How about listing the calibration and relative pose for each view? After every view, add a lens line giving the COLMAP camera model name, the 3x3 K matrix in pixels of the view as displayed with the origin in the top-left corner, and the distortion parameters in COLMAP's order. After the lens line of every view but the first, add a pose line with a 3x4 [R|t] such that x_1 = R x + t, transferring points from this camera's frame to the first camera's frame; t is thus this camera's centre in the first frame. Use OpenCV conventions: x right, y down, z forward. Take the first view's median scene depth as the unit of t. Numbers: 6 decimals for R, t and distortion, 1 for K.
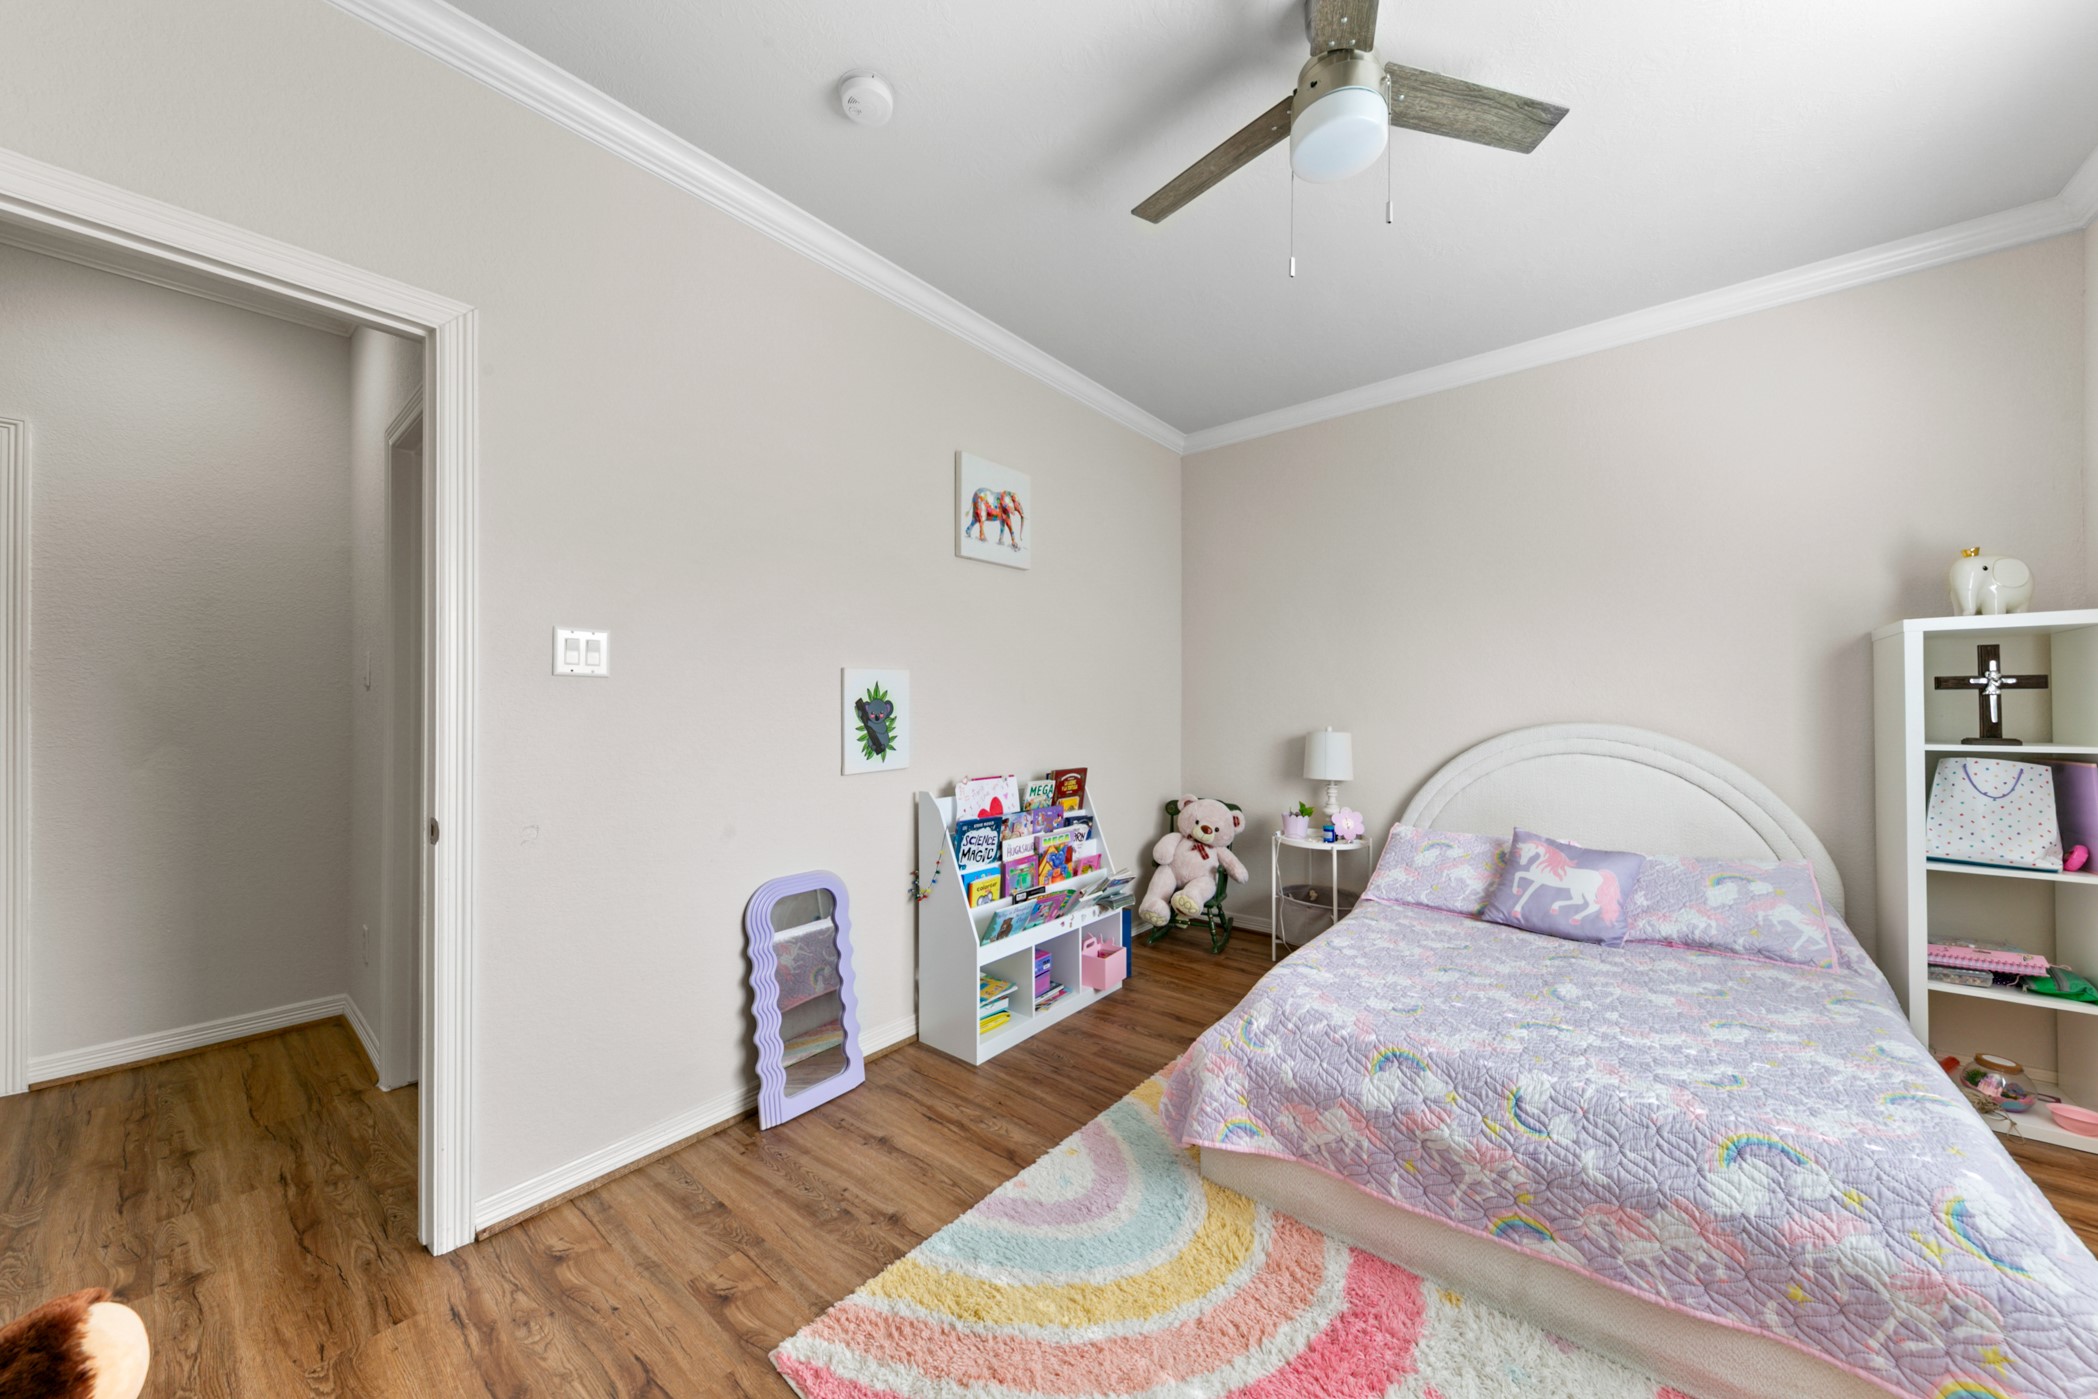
lens RADIAL K [[722.1, 0, 1045.2], [0, 722.1, 704.6], [0, 0, 1]] dist [0.006649, -0.002343]
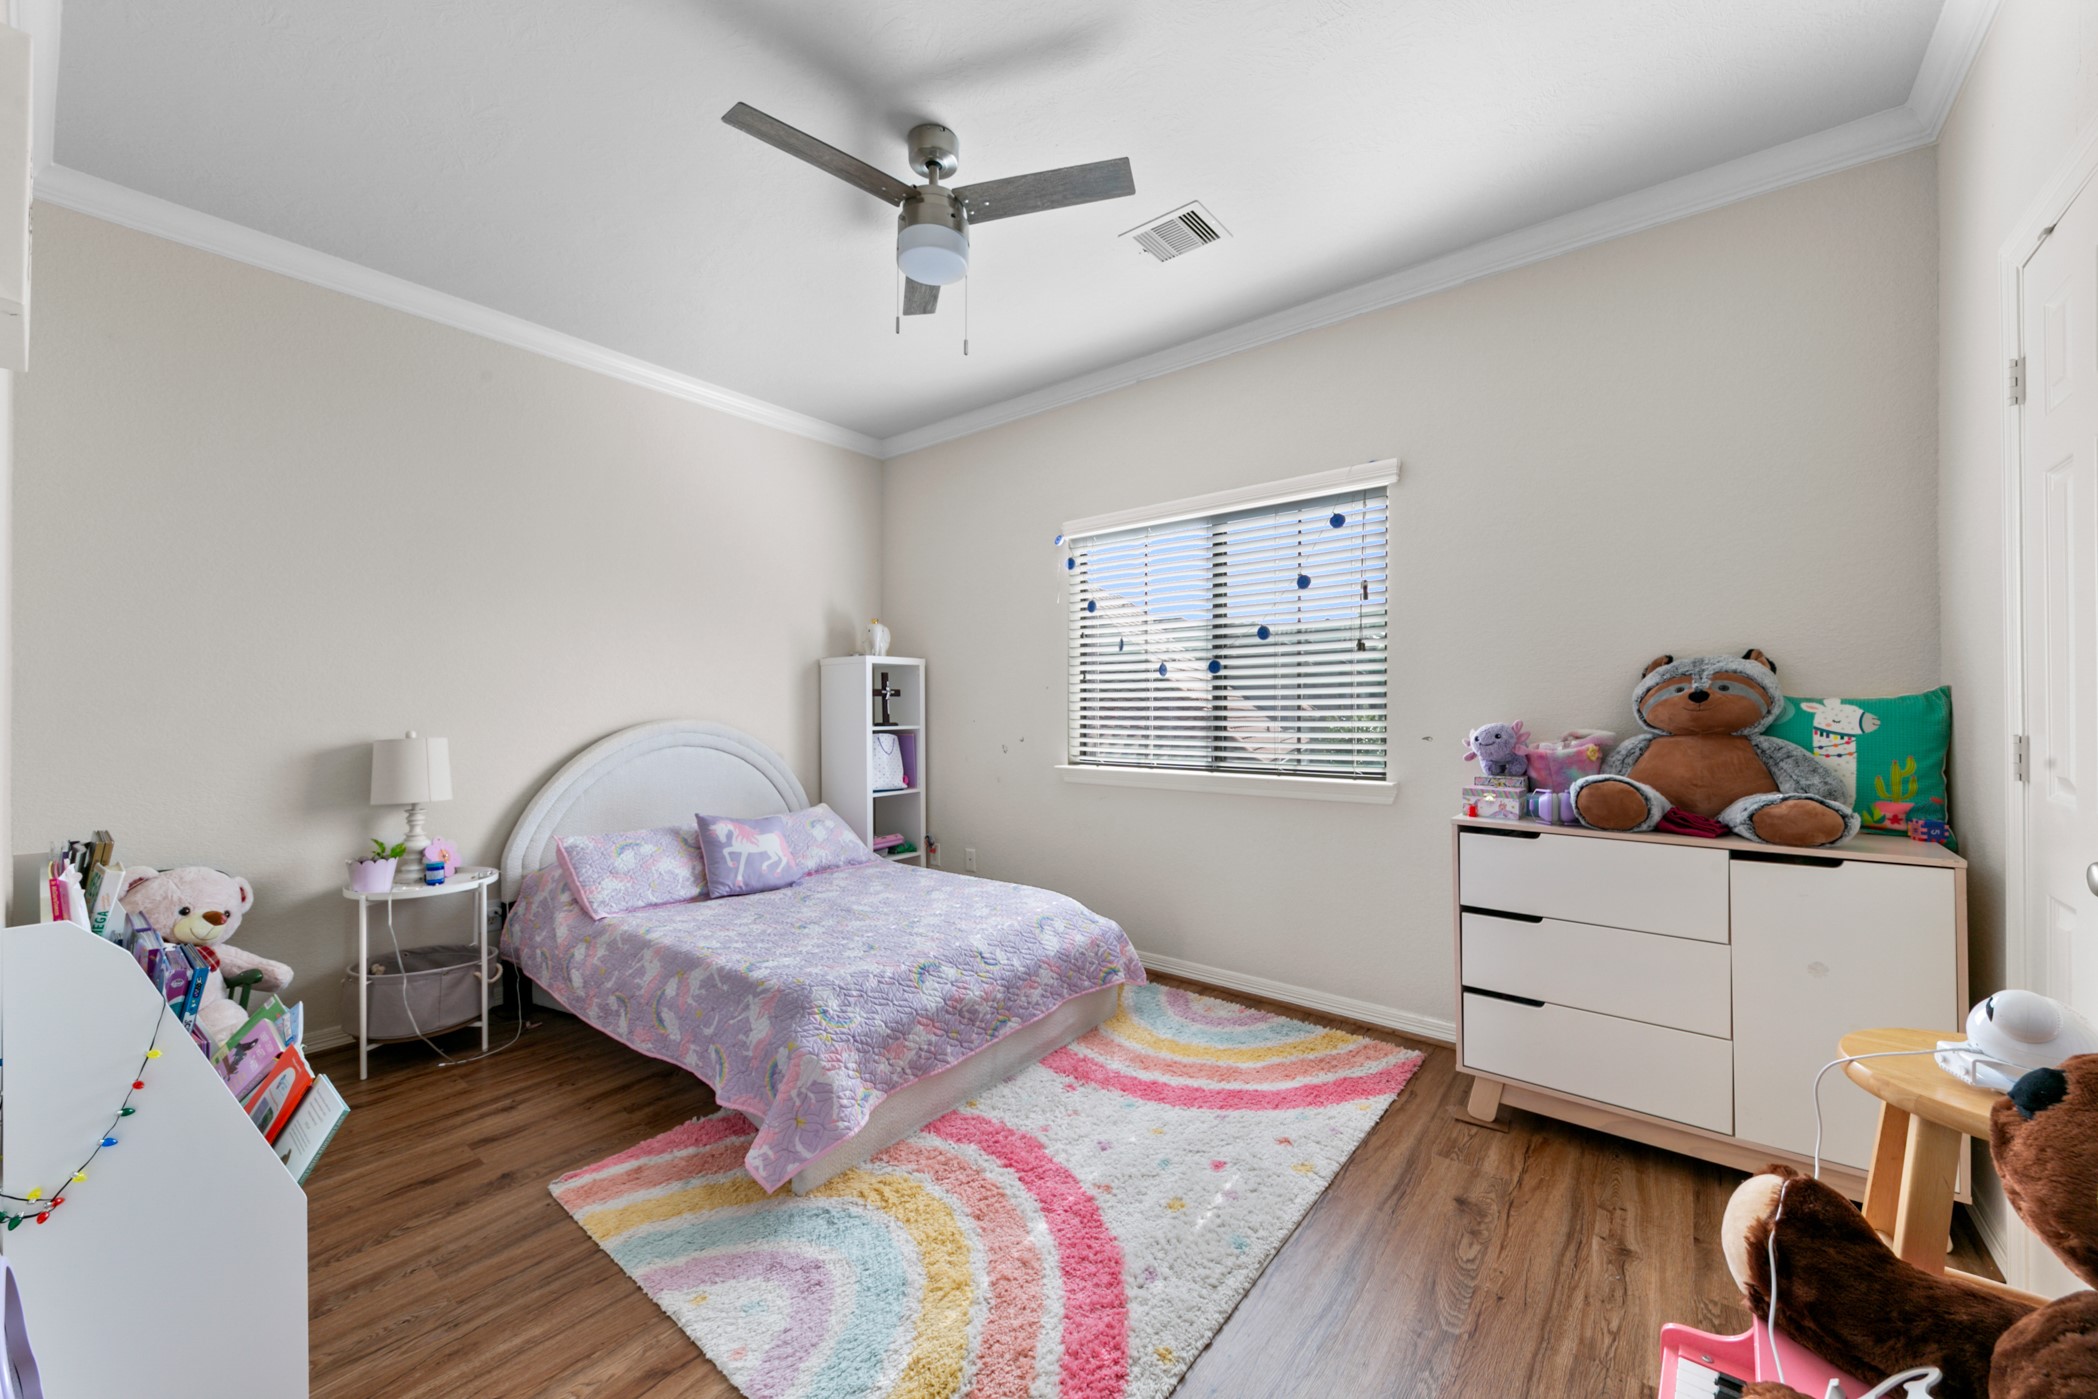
lens RADIAL K [[817.9, 0, 1044.9], [0, 817.9, 703.8], [0, 0, 1]] dist [0.004409, -0.000084]
pose [[-0.043444, 0.006219, 0.999037, -0.841737], [-0.007316, 0.999952, -0.006543, 0.008760], [-0.999029, -0.007593, -0.043396, 0.699990]]
